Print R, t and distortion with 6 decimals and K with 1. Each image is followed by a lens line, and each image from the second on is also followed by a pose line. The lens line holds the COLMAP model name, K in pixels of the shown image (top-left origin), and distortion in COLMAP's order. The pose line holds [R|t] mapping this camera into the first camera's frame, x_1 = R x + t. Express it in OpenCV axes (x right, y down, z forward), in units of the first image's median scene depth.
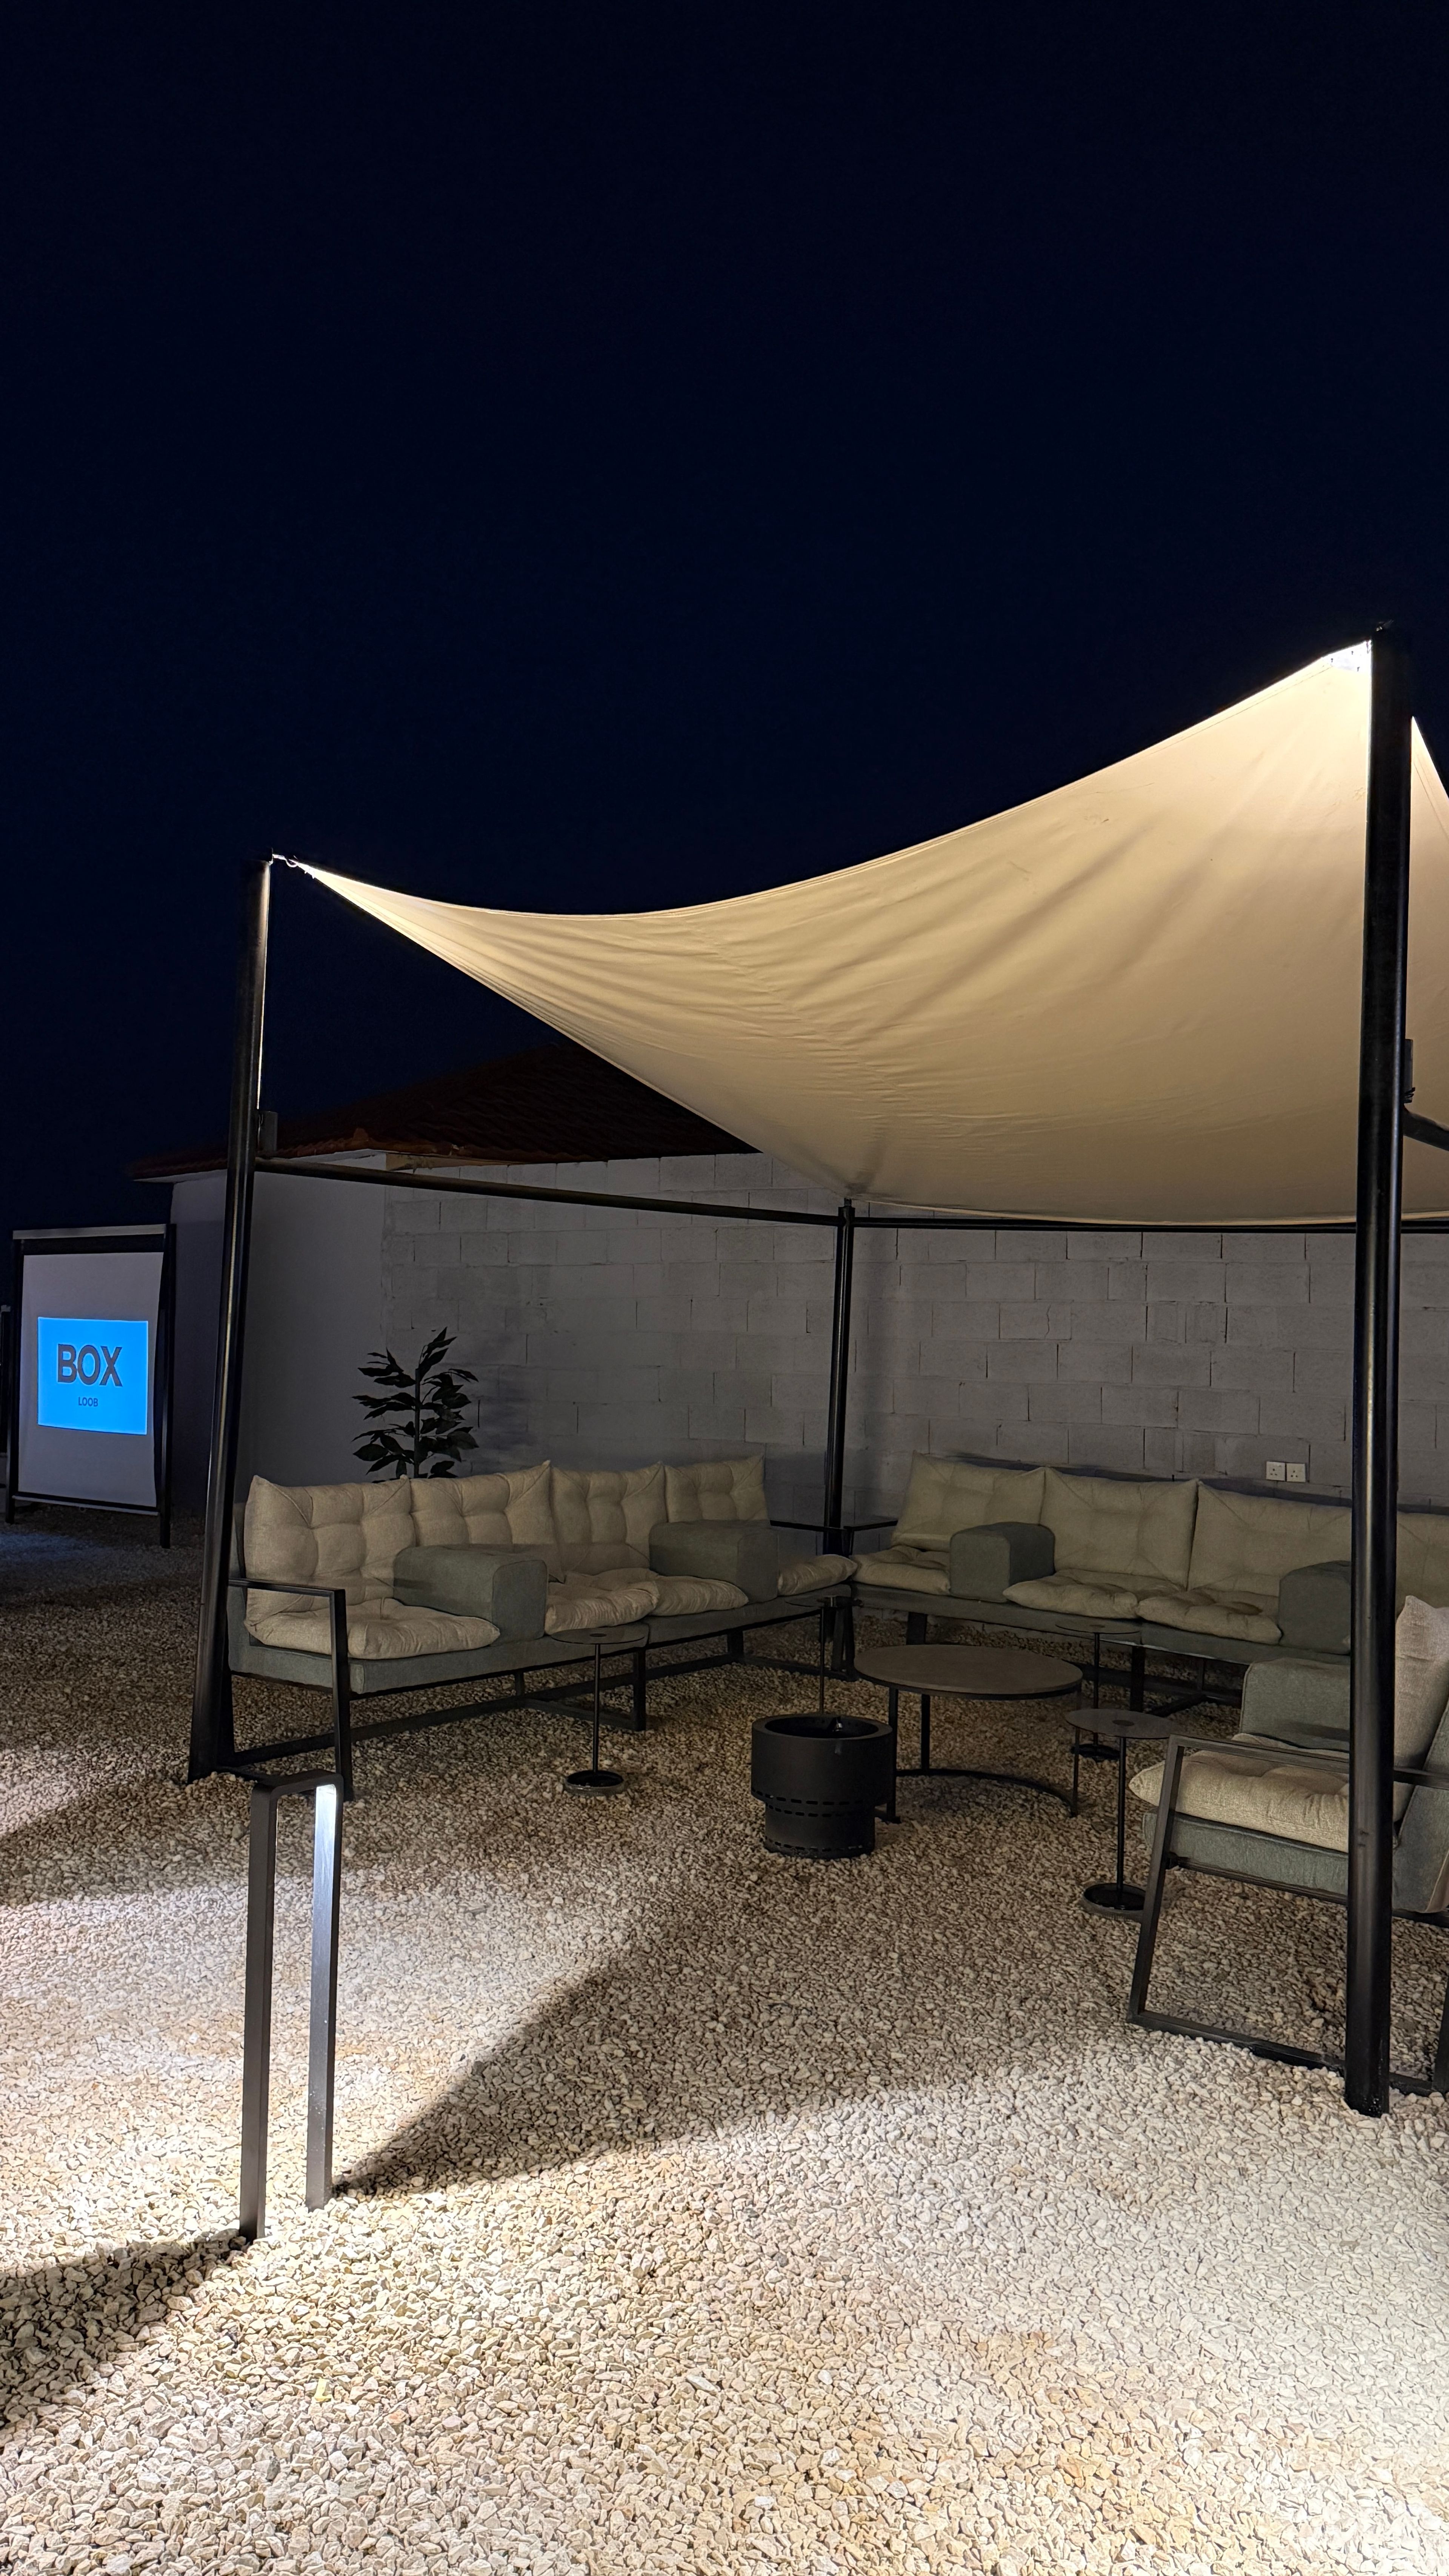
lens RADIAL K [[1821.8, 0, 726.6], [0, 1821.8, 1280.7], [0, 0, 1]] dist [0.085357, 0.001086]
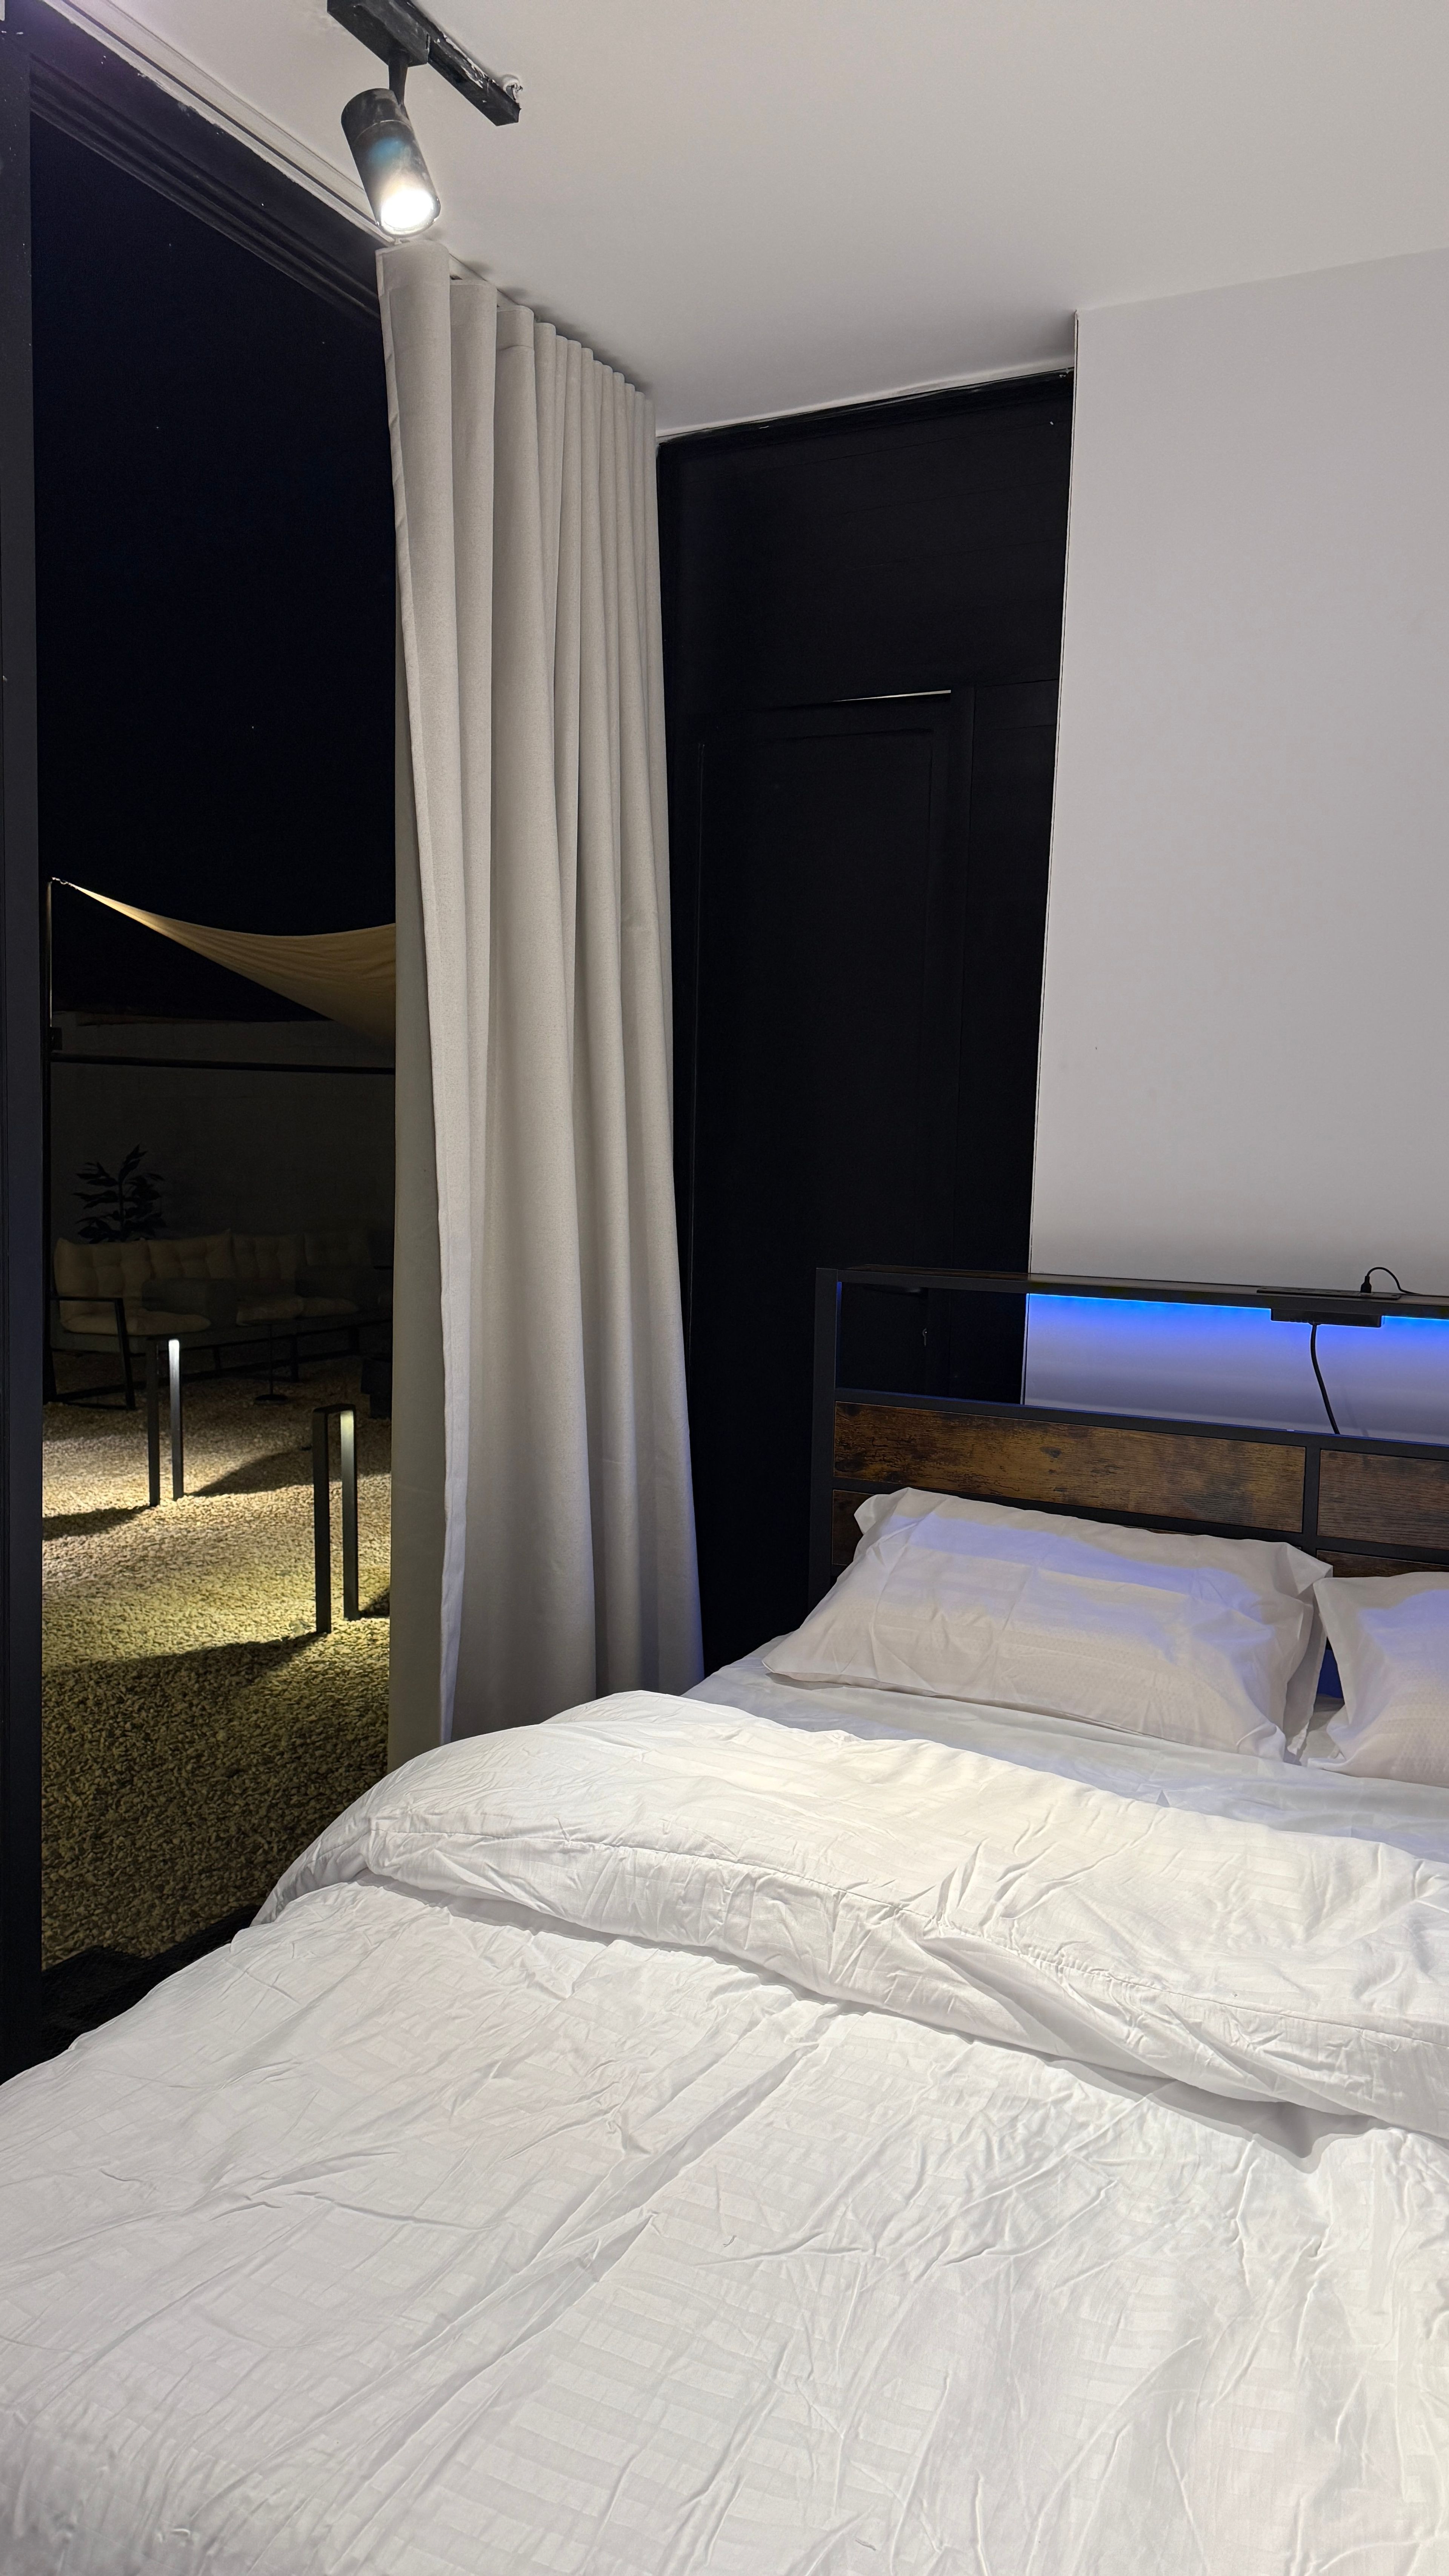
lens RADIAL K [[1821.8, 0, 739.4], [0, 1821.8, 1301.0], [0, 0, 1]] dist [0.085357, 0.001086]
pose [[0.978975, -0.039357, 0.200146, 0.017934], [0.014192, 0.991974, 0.125646, -0.036901], [-0.203484, -0.120164, 0.971676, -0.702783]]
